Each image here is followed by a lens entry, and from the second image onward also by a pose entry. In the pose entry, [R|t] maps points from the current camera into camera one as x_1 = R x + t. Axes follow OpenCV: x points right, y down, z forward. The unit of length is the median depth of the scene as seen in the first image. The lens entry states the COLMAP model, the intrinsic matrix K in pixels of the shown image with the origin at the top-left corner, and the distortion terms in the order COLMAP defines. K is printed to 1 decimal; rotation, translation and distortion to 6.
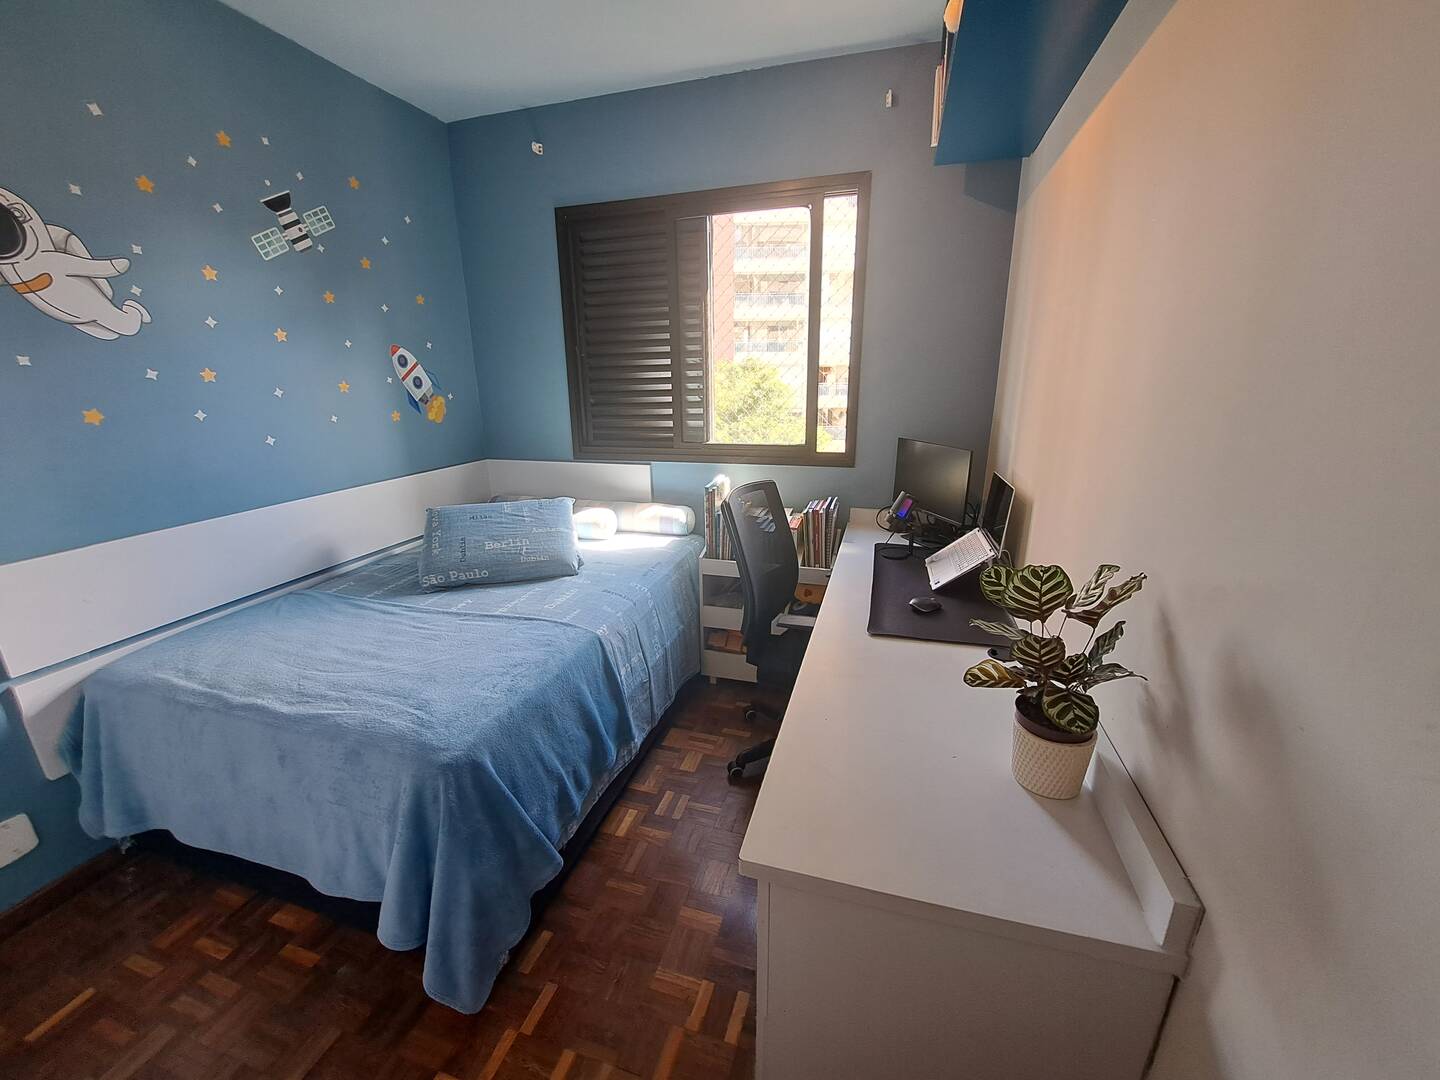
lens RADIAL K [[571.5, 0, 718.9], [0, 571.5, 541.8], [0, 0, 1]] dist [-0.022482, 0.001858]
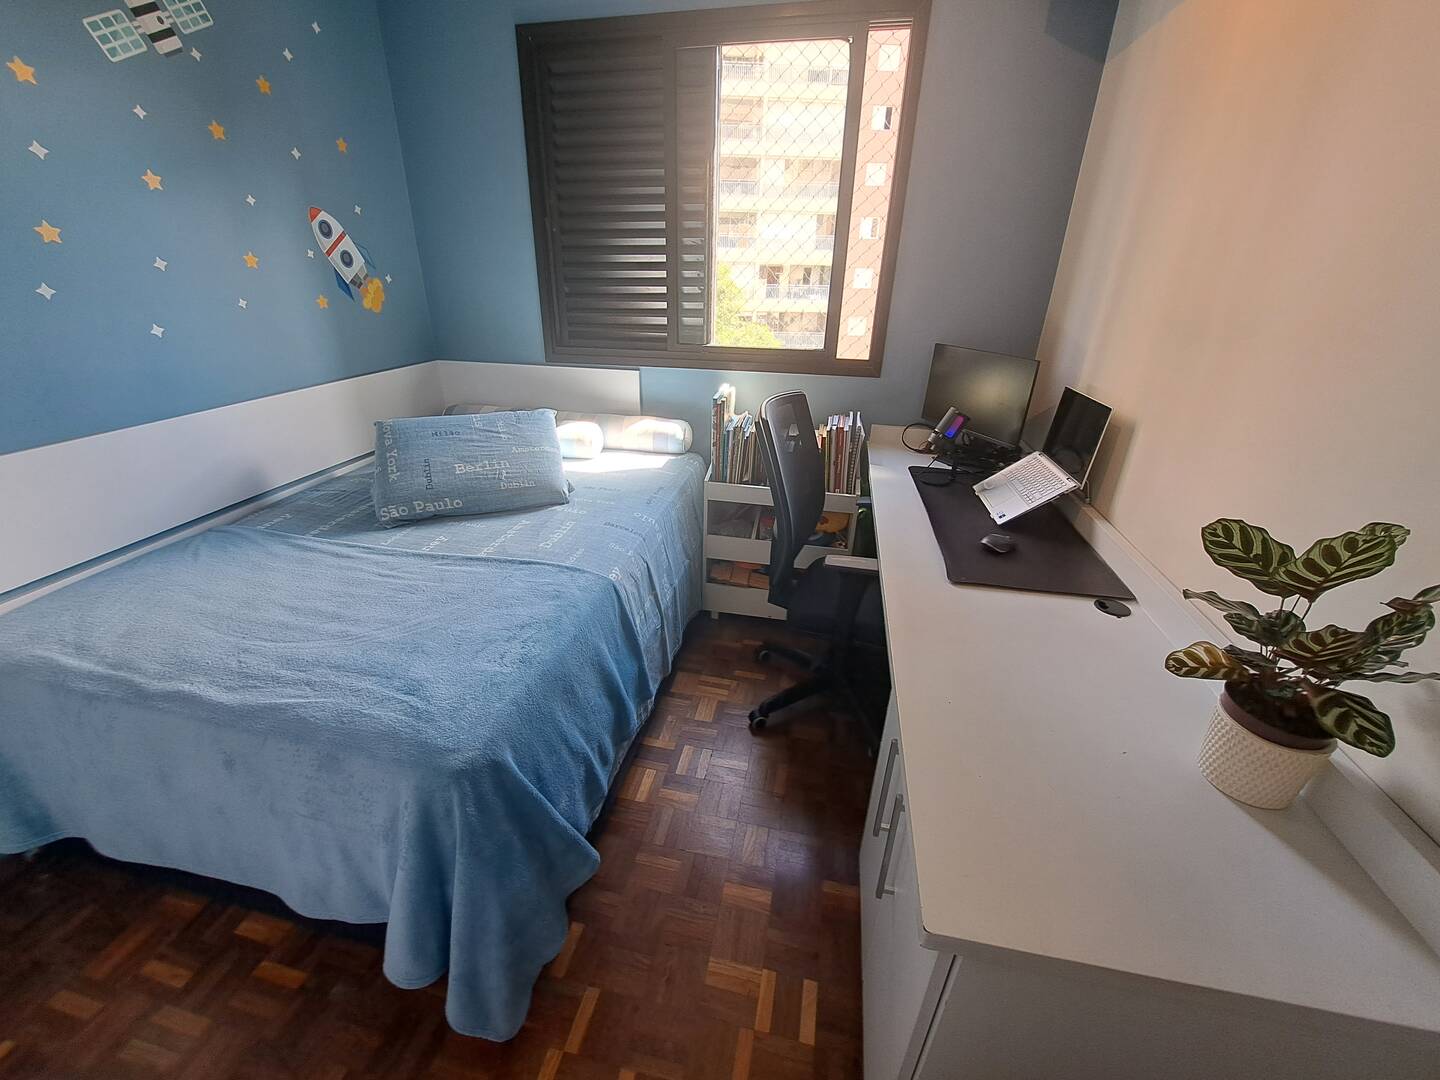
lens RADIAL K [[571.5, 0, 712.7], [0, 571.5, 541.2], [0, 0, 1]] dist [-0.022482, 0.001858]
pose [[0.996178, -0.008358, 0.086945, -0.138318], [-0.005165, 0.988033, 0.154158, -0.022911], [-0.087193, -0.154018, 0.984213, 0.178374]]
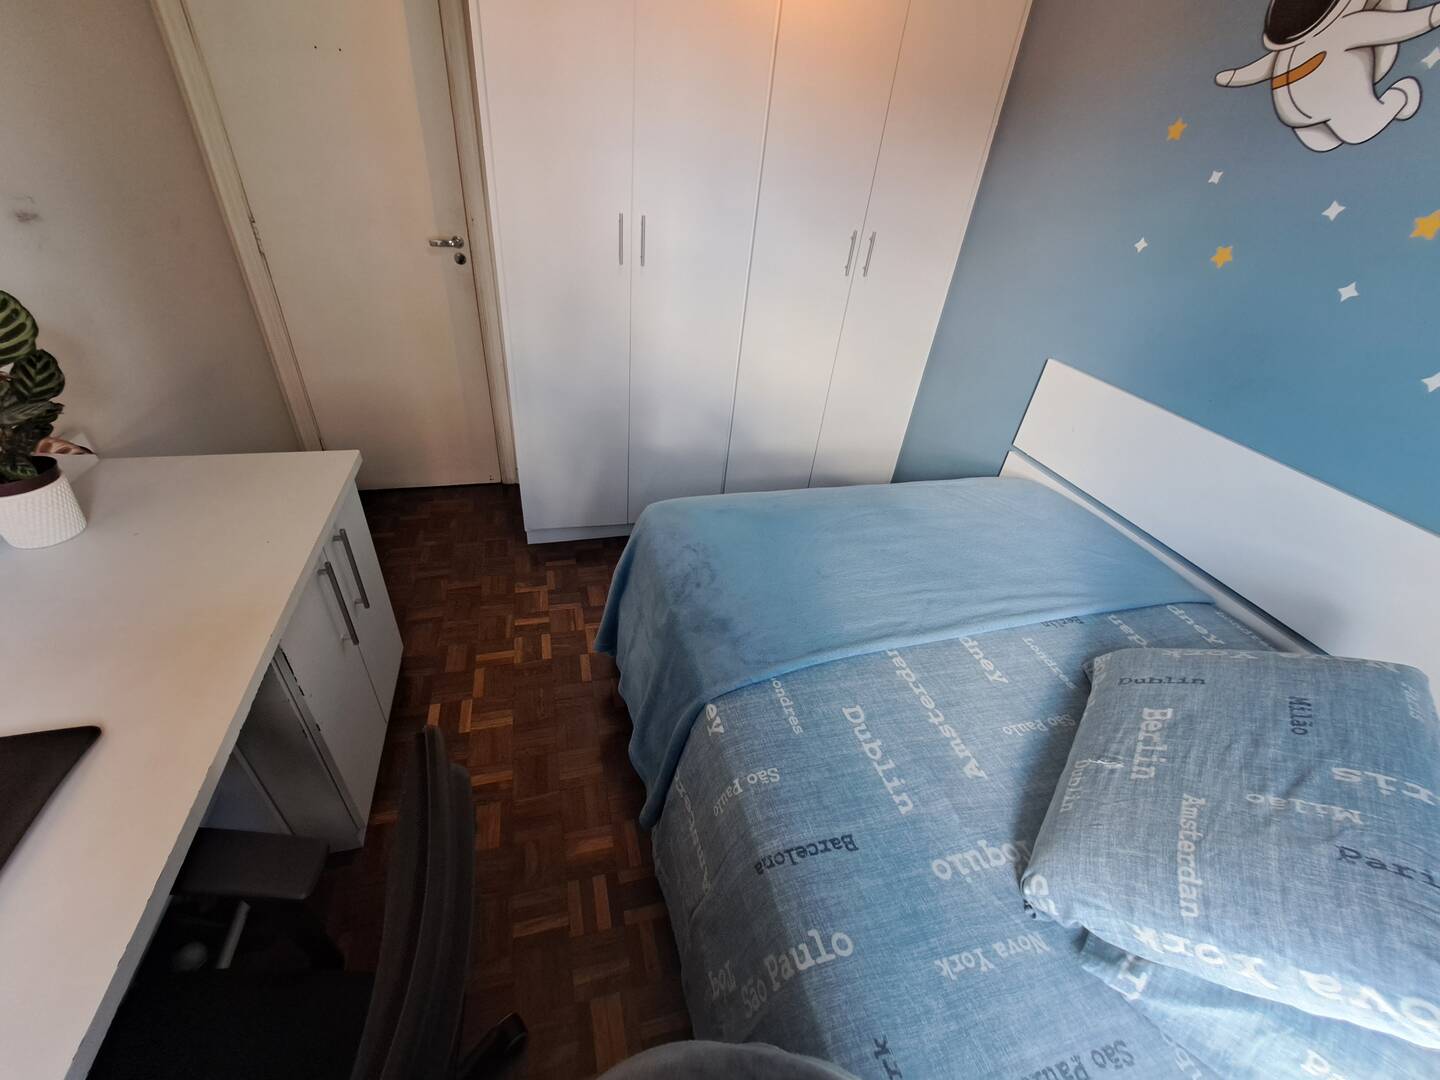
lens RADIAL K [[571.5, 0, 708.5], [0, 571.5, 537.1], [0, 0, 1]] dist [-0.022482, 0.001858]
pose [[-0.846148, 0.248980, -0.471214, 0.004732], [-0.222435, 0.638490, 0.736786, -0.347479], [0.484310, 0.728244, -0.484875, 1.161817]]
